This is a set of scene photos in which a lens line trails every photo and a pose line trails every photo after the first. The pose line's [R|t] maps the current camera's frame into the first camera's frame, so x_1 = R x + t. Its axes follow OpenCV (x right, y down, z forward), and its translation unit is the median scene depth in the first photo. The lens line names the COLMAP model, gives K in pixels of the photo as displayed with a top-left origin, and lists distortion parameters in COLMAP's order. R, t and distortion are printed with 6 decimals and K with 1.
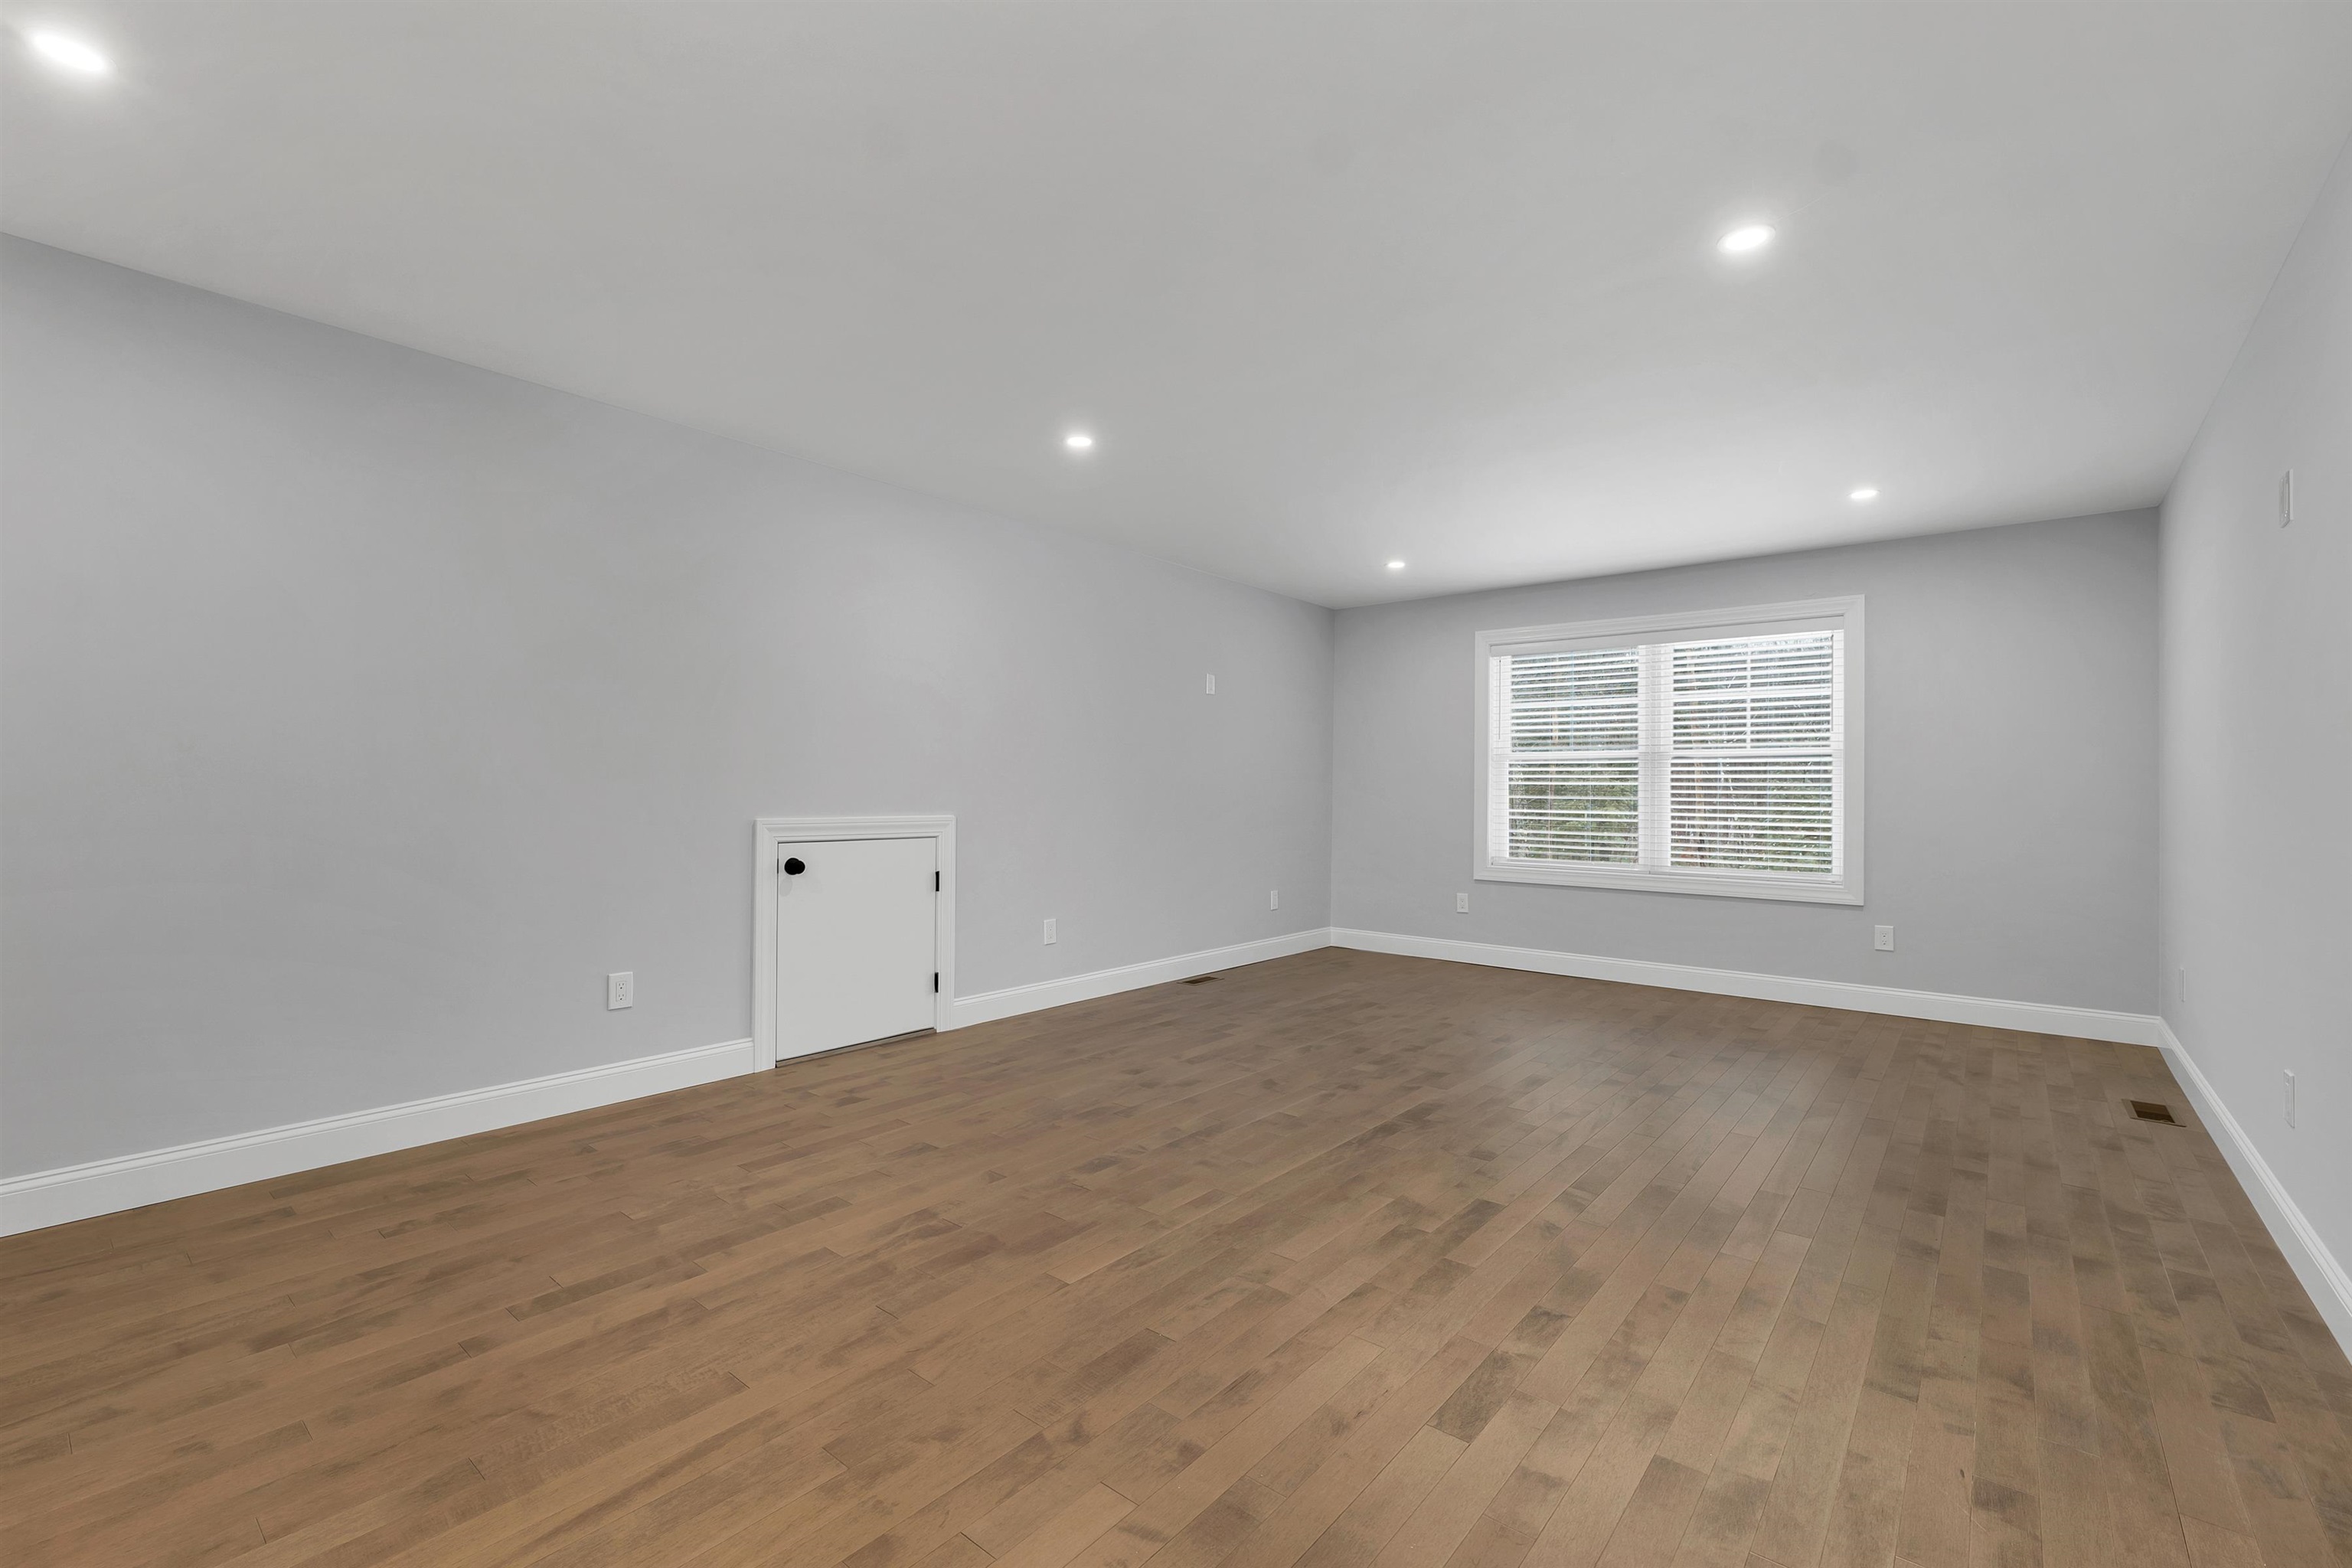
lens RADIAL K [[1005.6, 0, 1180.9], [0, 1005.6, 778.2], [0, 0, 1]] dist [-0.002993, 0.000265]
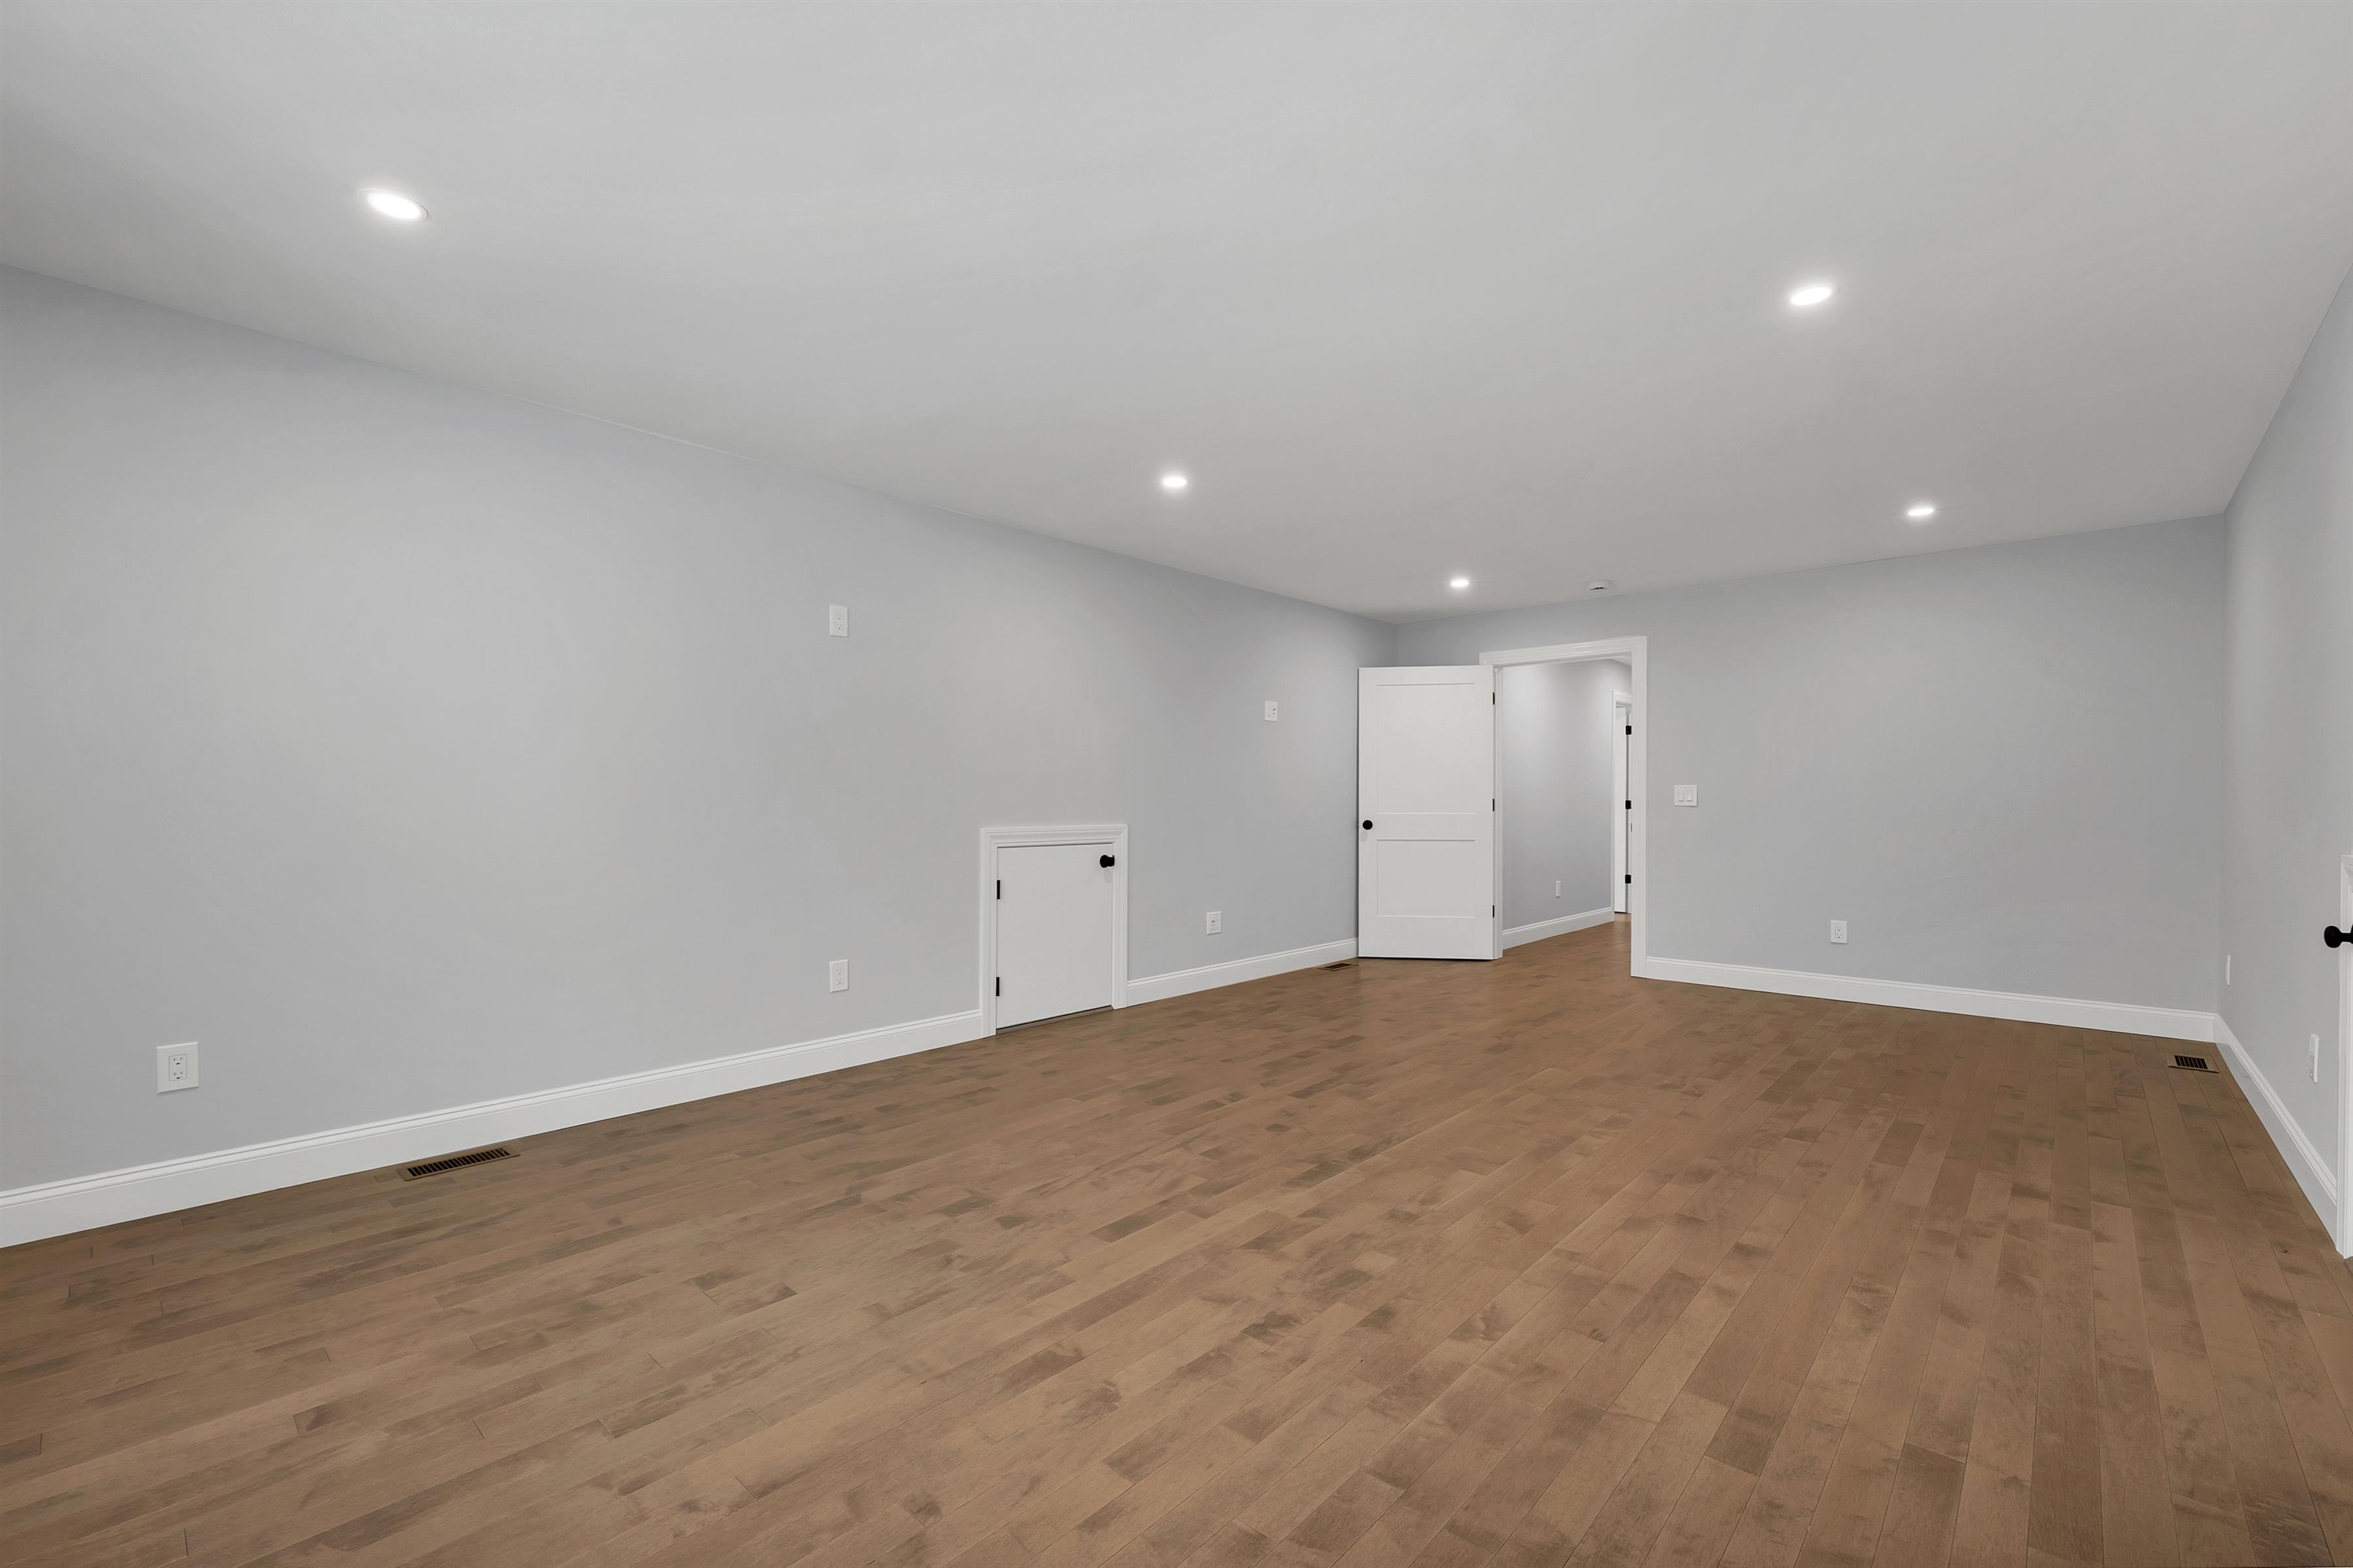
lens RADIAL K [[975.9, 0, 1176.8], [0, 975.9, 800.0], [0, 0, 1]] dist [-0.002280, 0.000326]
pose [[-0.998656, -0.011476, 0.050535, 0.341631], [-0.012226, 0.999819, -0.014563, 0.028865], [-0.050359, -0.015161, -0.998616, 1.969347]]
